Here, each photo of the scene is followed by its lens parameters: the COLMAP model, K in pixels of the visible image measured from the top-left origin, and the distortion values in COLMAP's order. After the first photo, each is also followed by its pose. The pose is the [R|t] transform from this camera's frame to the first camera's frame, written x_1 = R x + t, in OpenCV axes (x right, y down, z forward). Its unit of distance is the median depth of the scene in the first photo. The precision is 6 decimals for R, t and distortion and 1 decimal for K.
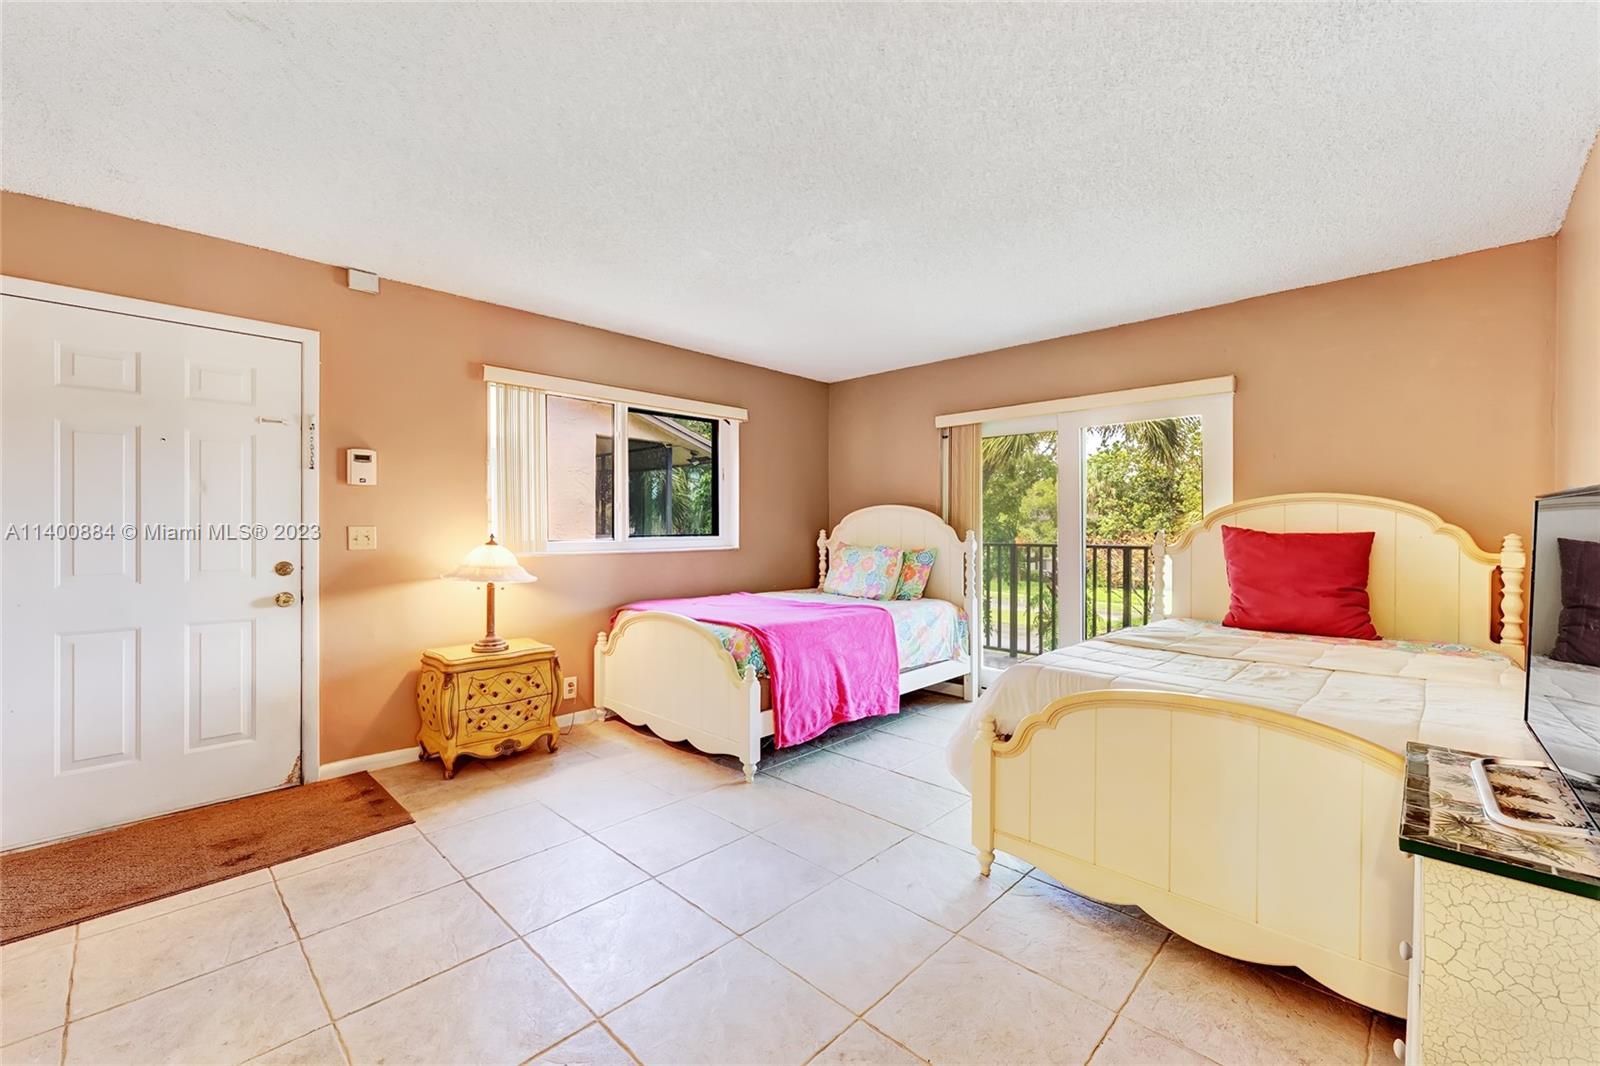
lens RADIAL K [[645.8, 0, 804.0], [0, 645.8, 526.3], [0, 0, 1]] dist [0.001155, -0.000123]
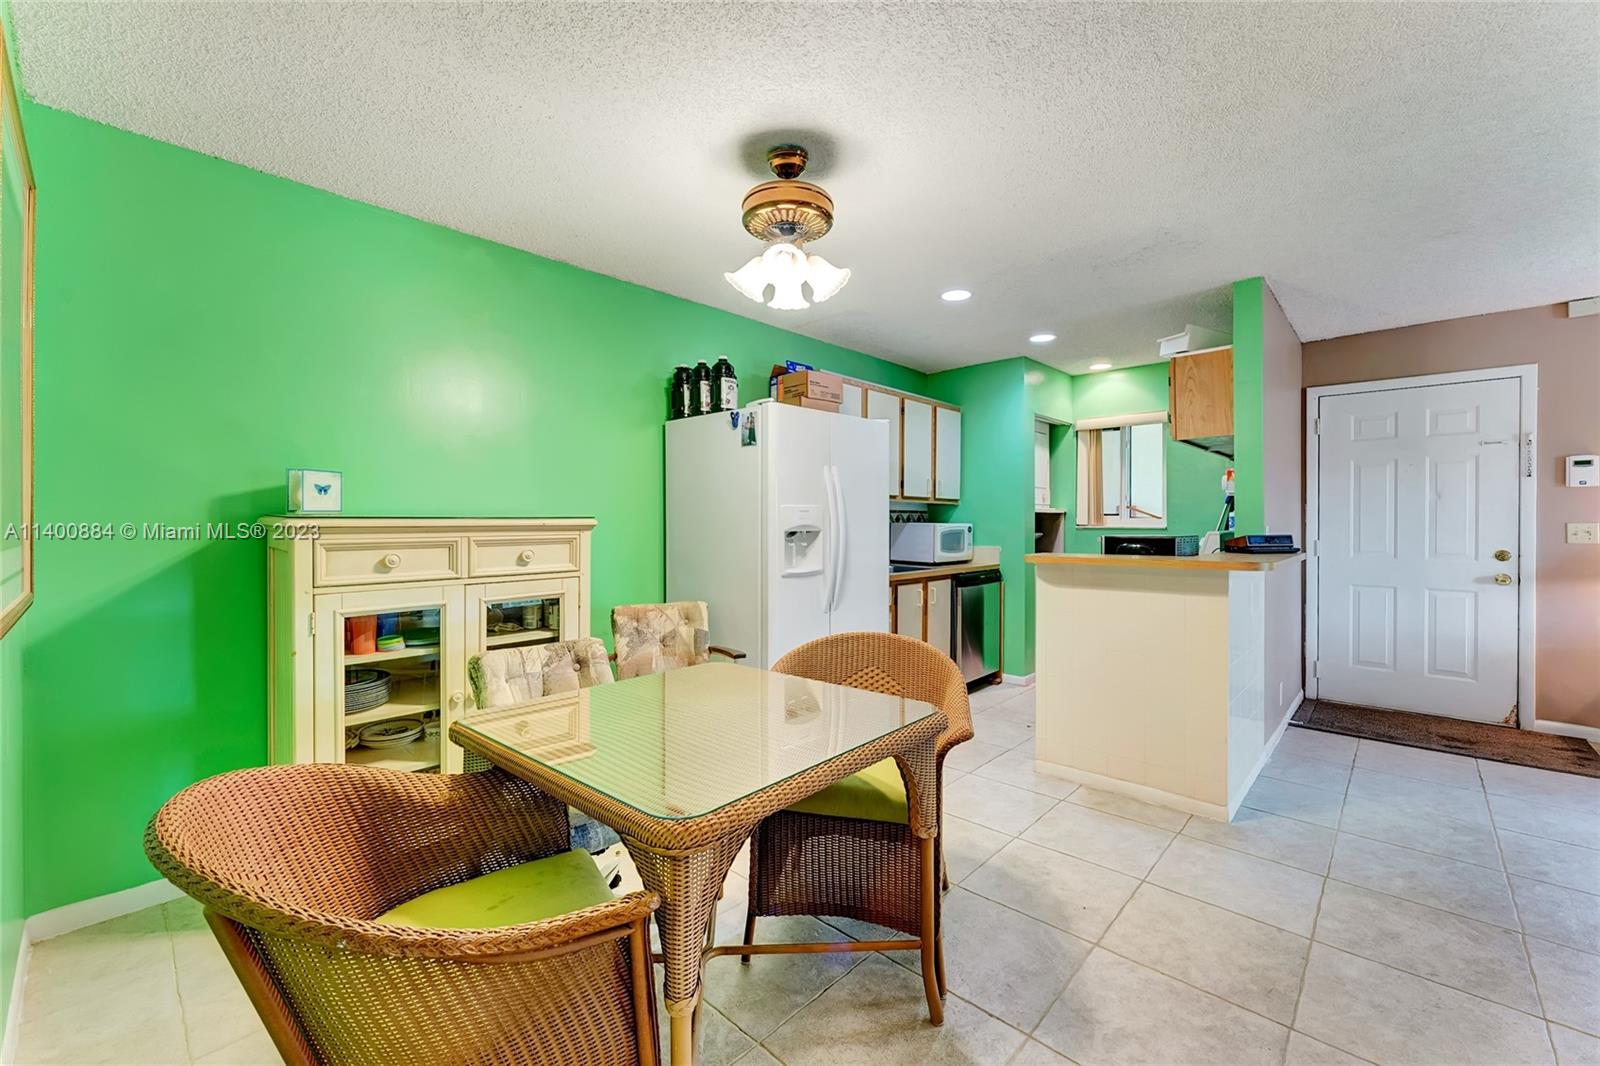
lens RADIAL K [[645.8, 0, 798.2], [0, 645.8, 523.6], [0, 0, 1]] dist [0.001155, -0.000123]
pose [[0.004429, 0.004298, -0.999981, 0.430527], [-0.003040, 0.999986, 0.004284, 0.000028], [0.999986, 0.003021, 0.004442, -0.370099]]
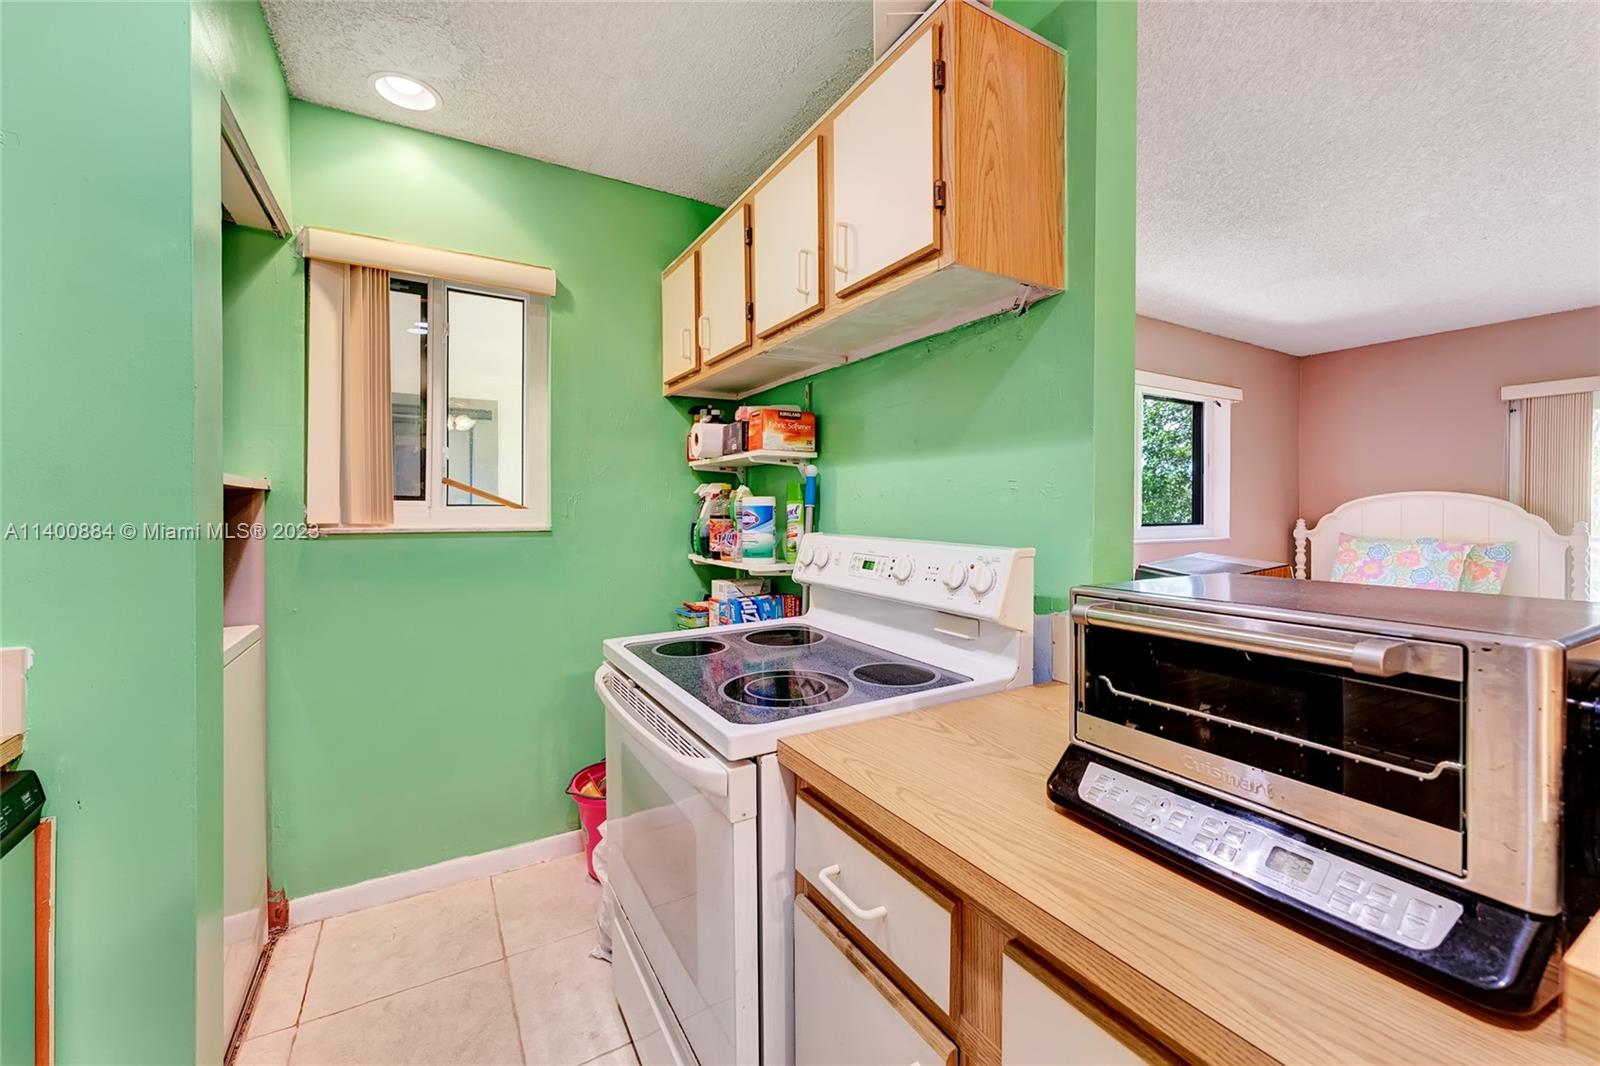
lens RADIAL K [[645.8, 0, 802.1], [0, 645.8, 512.2], [0, 0, 1]] dist [0.001155, -0.000123]
pose [[0.962253, 0.003099, -0.272140, -0.620682], [-0.002893, 0.999995, 0.001158, -0.004813], [0.272142, -0.000327, 0.962257, -0.091364]]
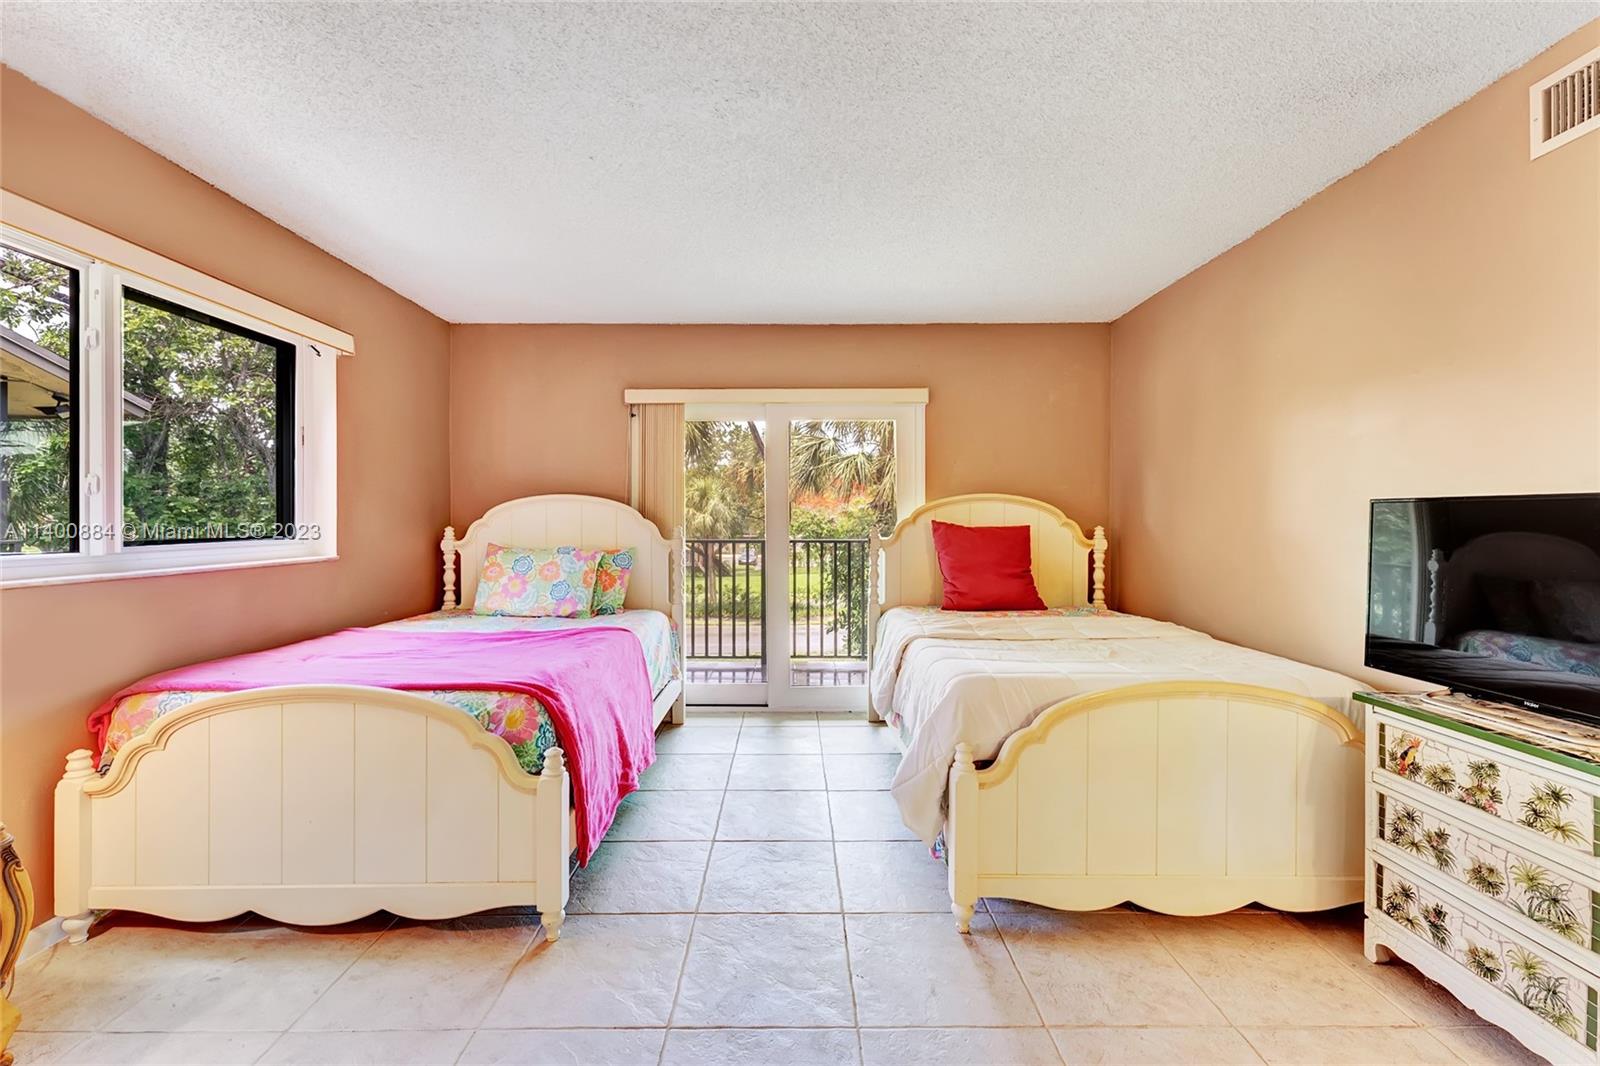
lens RADIAL K [[645.8, 0, 784.1], [0, 645.8, 521.1], [0, 0, 1]] dist [0.001155, -0.000123]
pose [[0.721155, -0.001988, 0.692771, -0.311394], [0.001587, 0.999998, 0.001217, -0.001813], [-0.692772, 0.000222, 0.721157, 0.359229]]
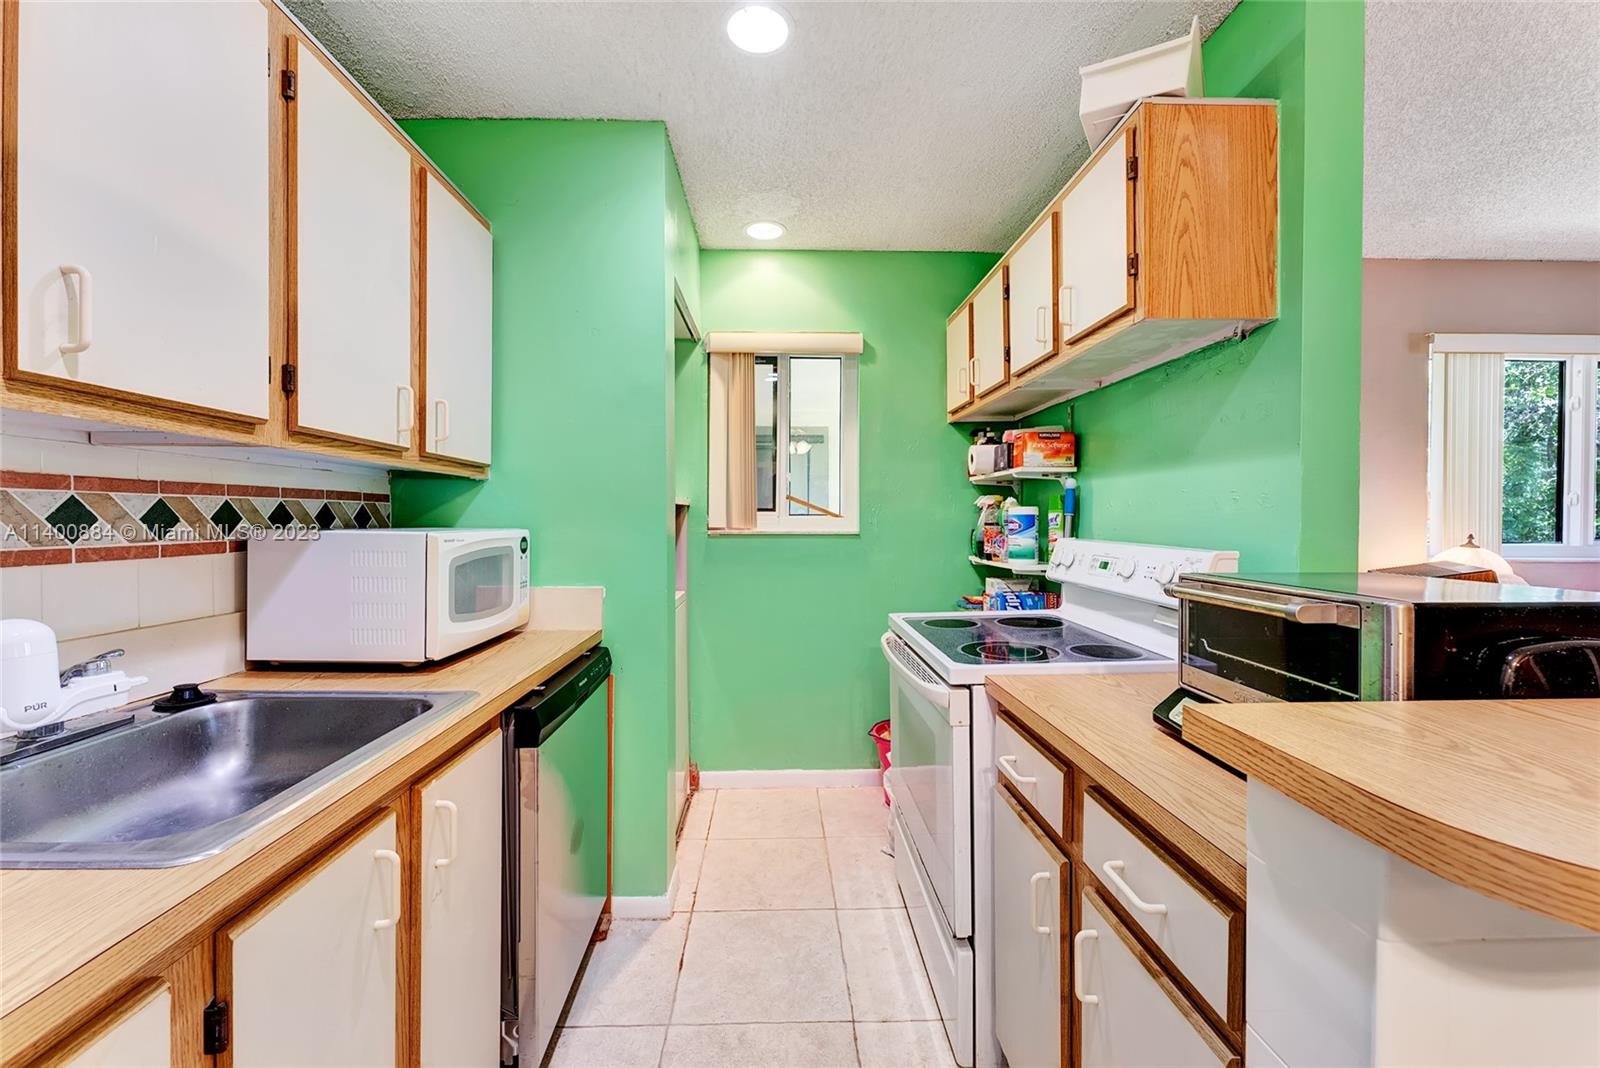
lens RADIAL K [[645.8, 0, 792.8], [0, 645.8, 521.9], [0, 0, 1]] dist [0.001155, -0.000123]
pose [[0.712533, 0.005006, -0.701621, -0.507269], [-0.002600, 0.999987, 0.004494, -0.004431], [0.701634, -0.001378, 0.712536, -0.200371]]
